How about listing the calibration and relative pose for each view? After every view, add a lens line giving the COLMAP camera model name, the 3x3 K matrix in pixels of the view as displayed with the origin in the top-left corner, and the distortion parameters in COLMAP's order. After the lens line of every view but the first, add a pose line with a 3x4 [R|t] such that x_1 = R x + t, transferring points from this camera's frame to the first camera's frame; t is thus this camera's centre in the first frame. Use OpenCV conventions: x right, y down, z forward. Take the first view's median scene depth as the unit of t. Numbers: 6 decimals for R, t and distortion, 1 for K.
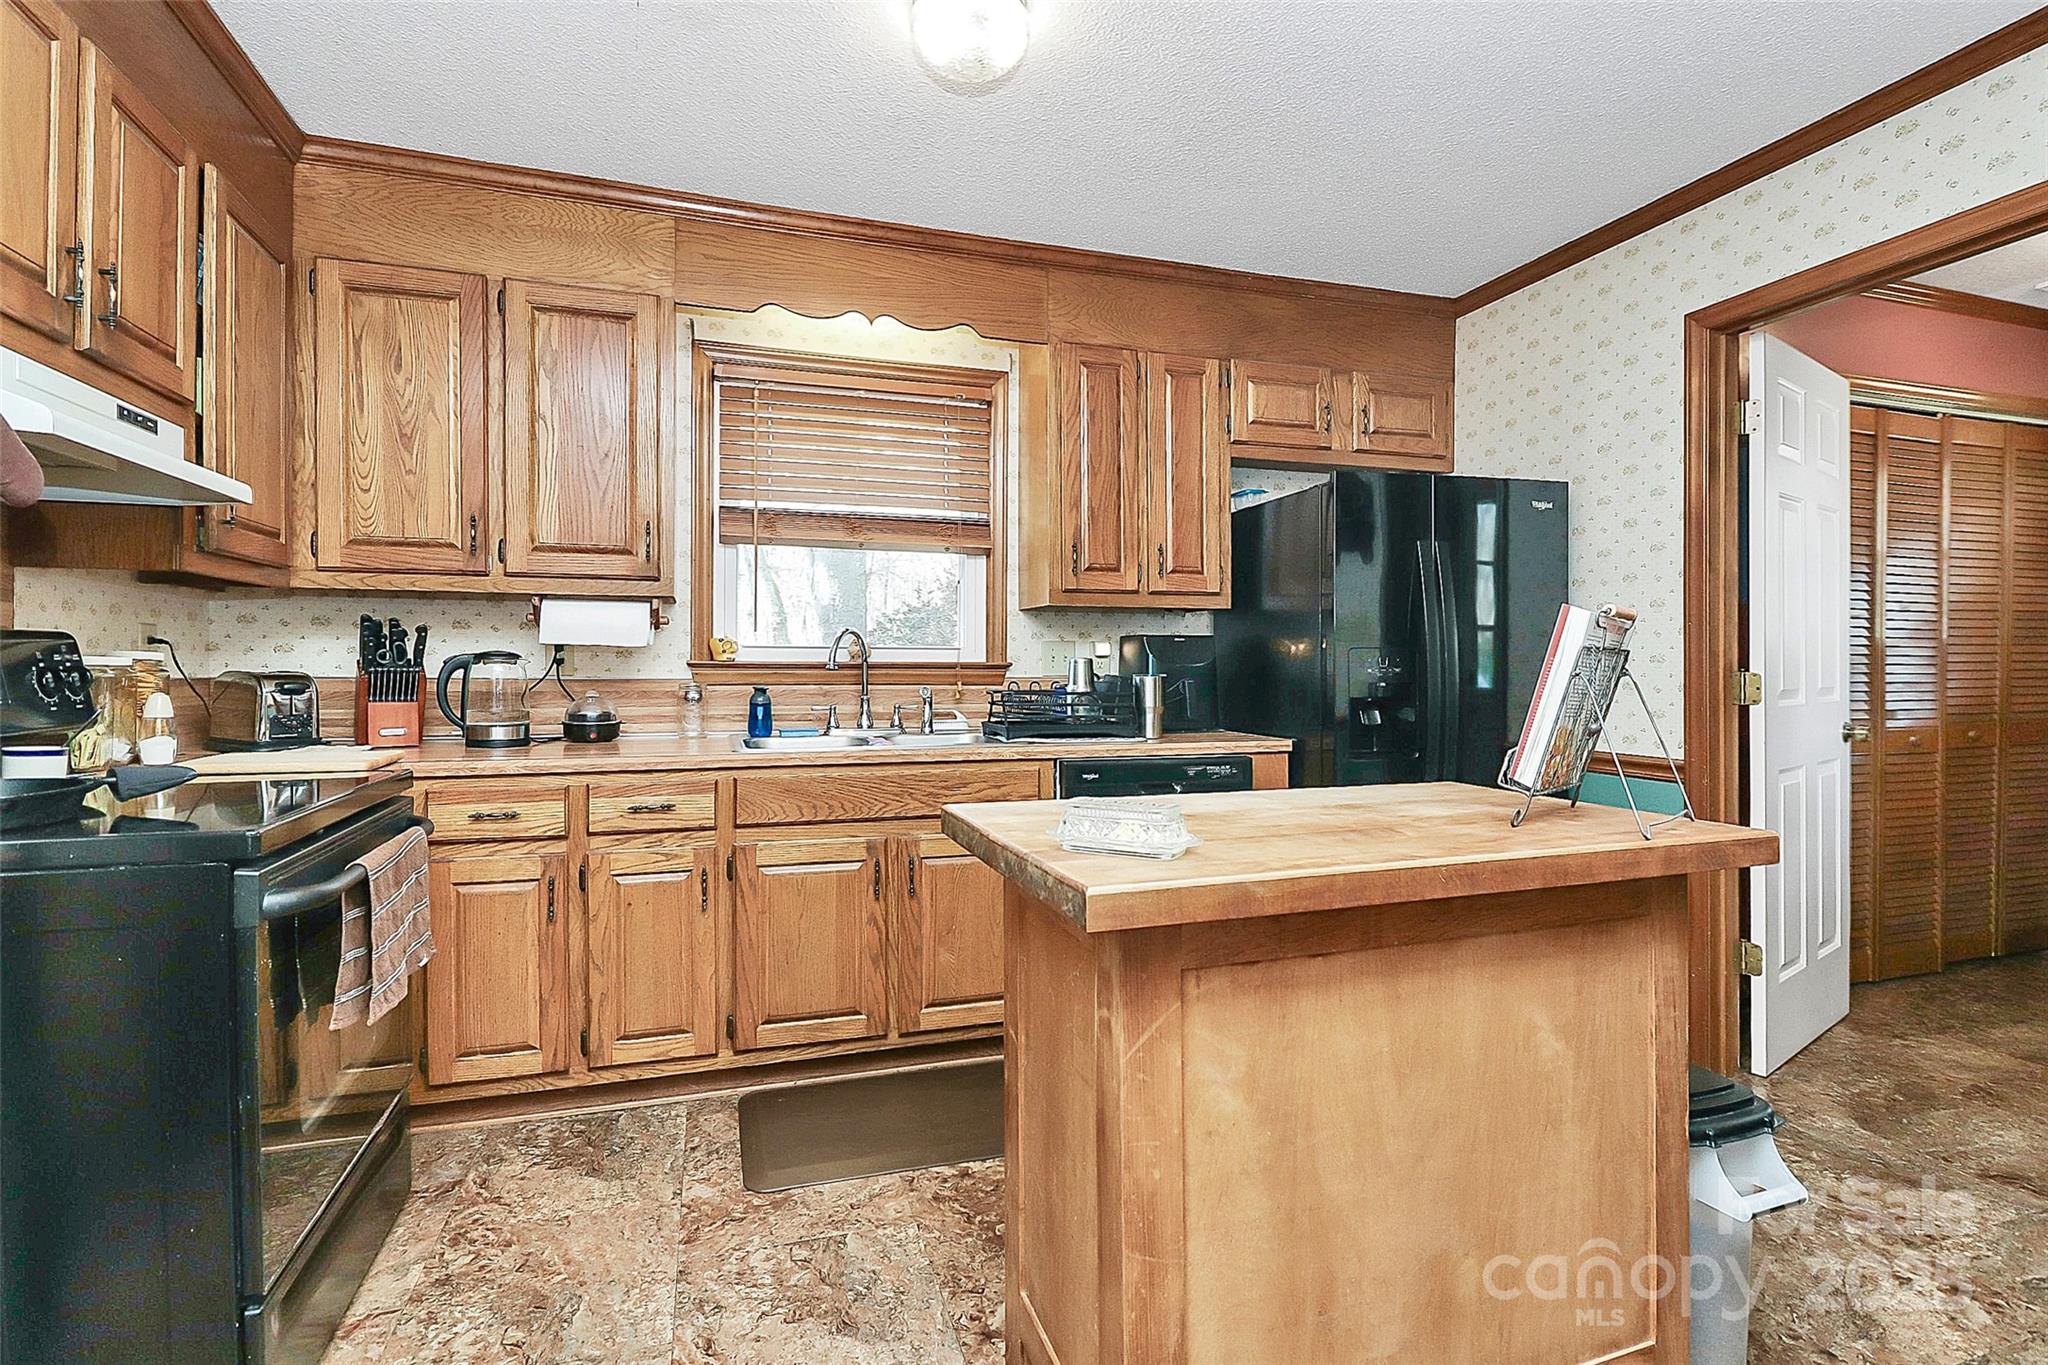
lens RADIAL K [[972.7, 0, 1018.4], [0, 972.7, 669.3], [0, 0, 1]] dist [-0.001514, -0.000075]
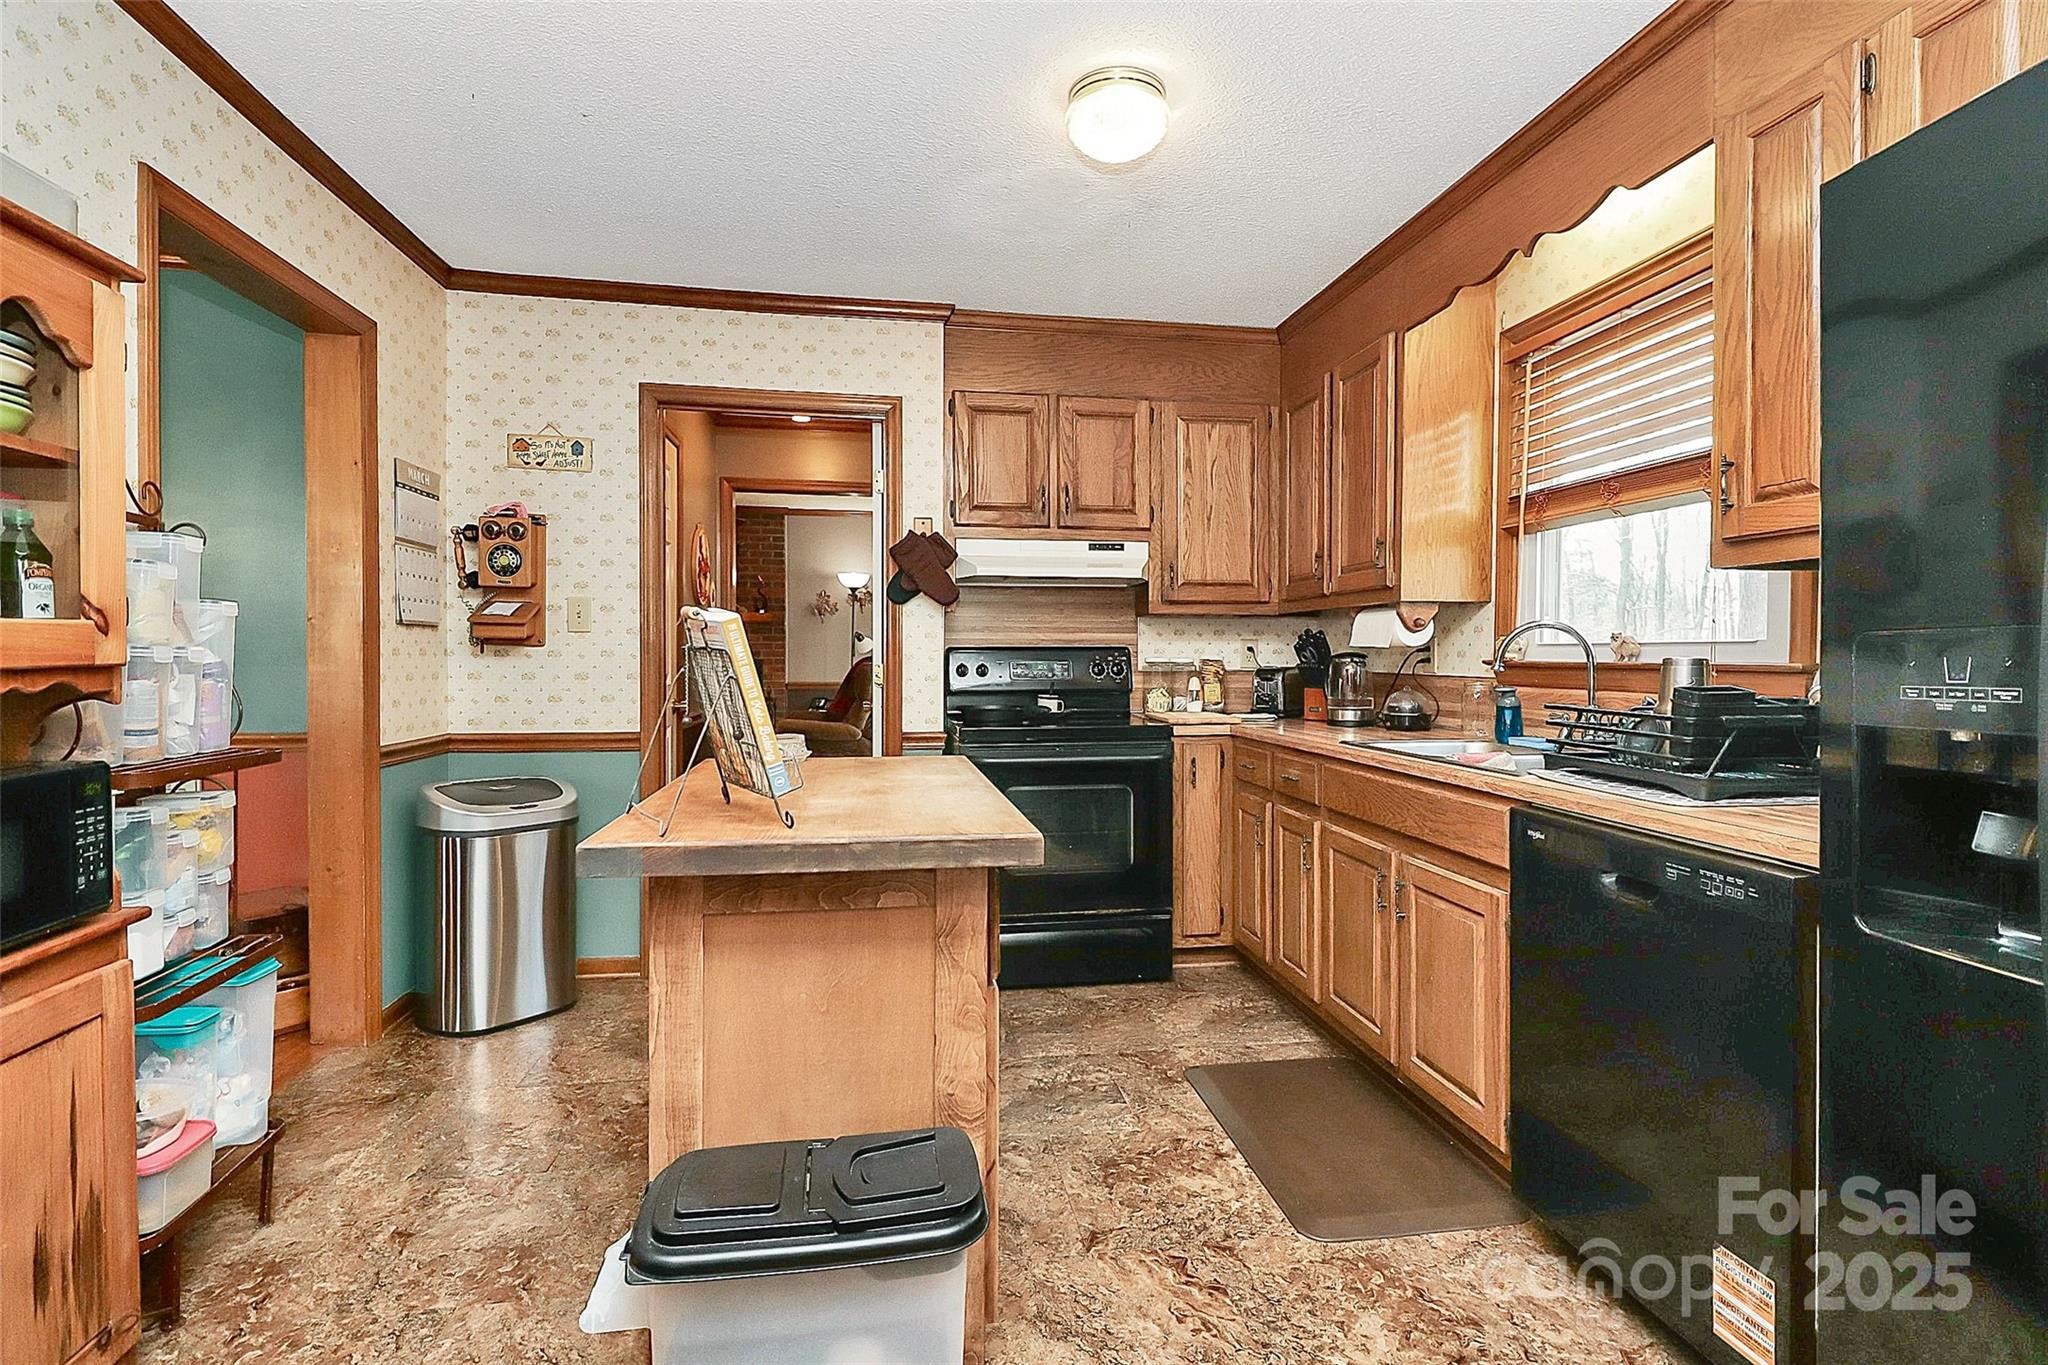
lens RADIAL K [[972.7, 0, 1022.9], [0, 972.7, 671.2], [0, 0, 1]] dist [-0.001514, -0.000075]
pose [[-0.157530, 0.014259, -0.987411, 0.990358], [-0.004902, 0.999872, 0.015221, -0.014475], [0.987502, 0.007238, -0.157440, 0.941163]]
